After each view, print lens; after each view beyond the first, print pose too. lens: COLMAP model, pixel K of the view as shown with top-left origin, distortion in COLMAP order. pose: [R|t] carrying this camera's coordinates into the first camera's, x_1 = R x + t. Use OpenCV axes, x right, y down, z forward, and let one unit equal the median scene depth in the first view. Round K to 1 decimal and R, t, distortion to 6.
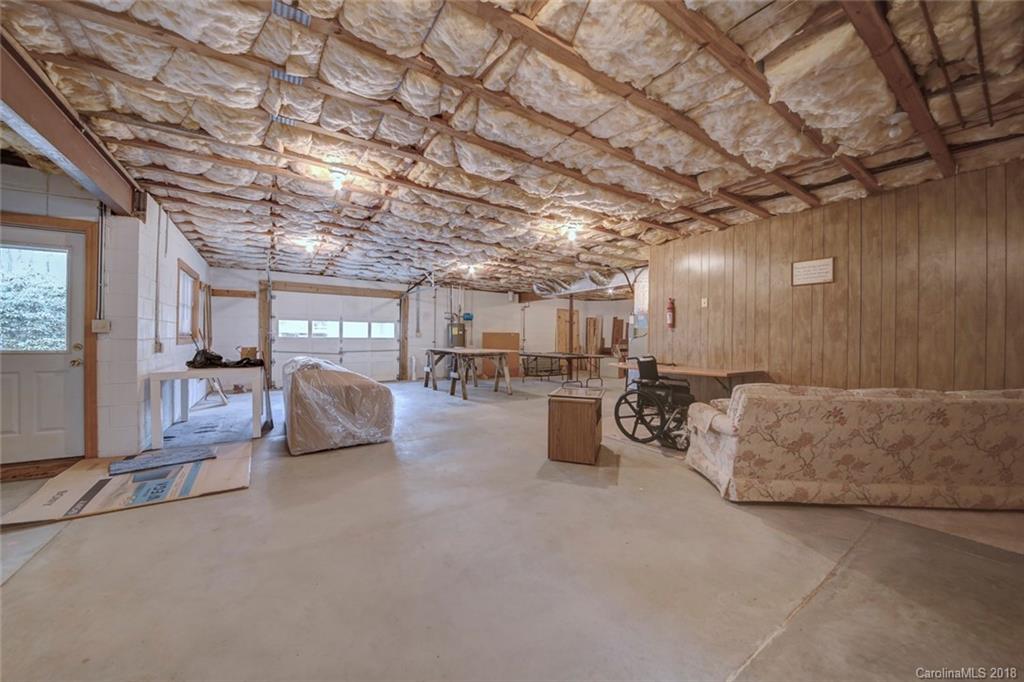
lens RADIAL K [[369.0, 0, 514.1], [0, 369.0, 339.0], [0, 0, 1]] dist [-0.008530, -0.002949]
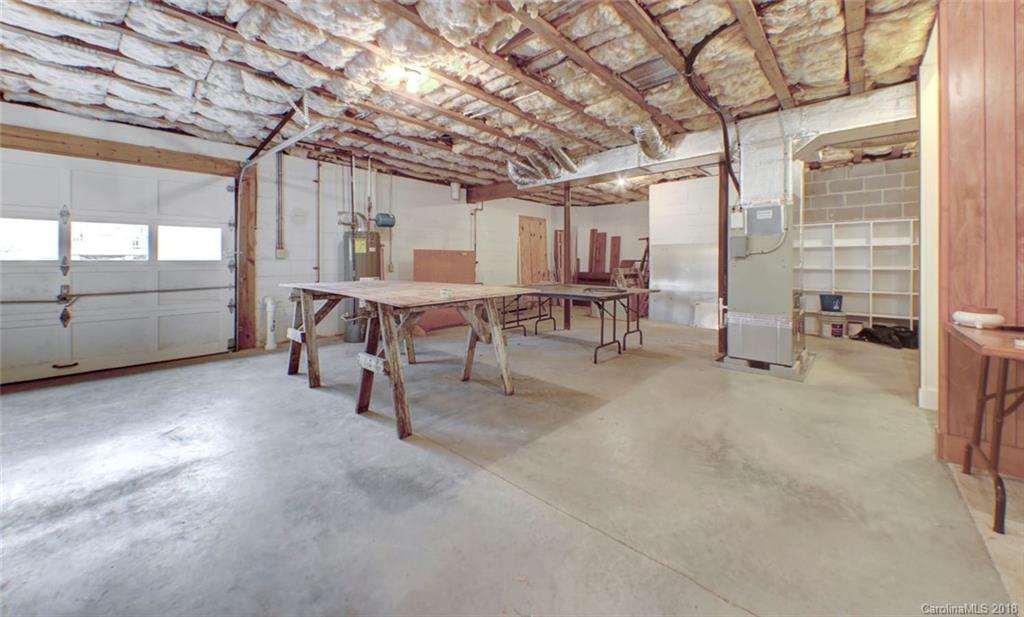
lens RADIAL K [[375.2, 0, 501.9], [0, 375.2, 261.9], [0, 0, 1]] dist [0.001259, -0.000052]
pose [[0.975114, -0.007906, 0.221564, -0.085146], [0.007882, 0.999968, 0.000992, 0.001090], [-0.221565, 0.000779, 0.975145, 0.452847]]
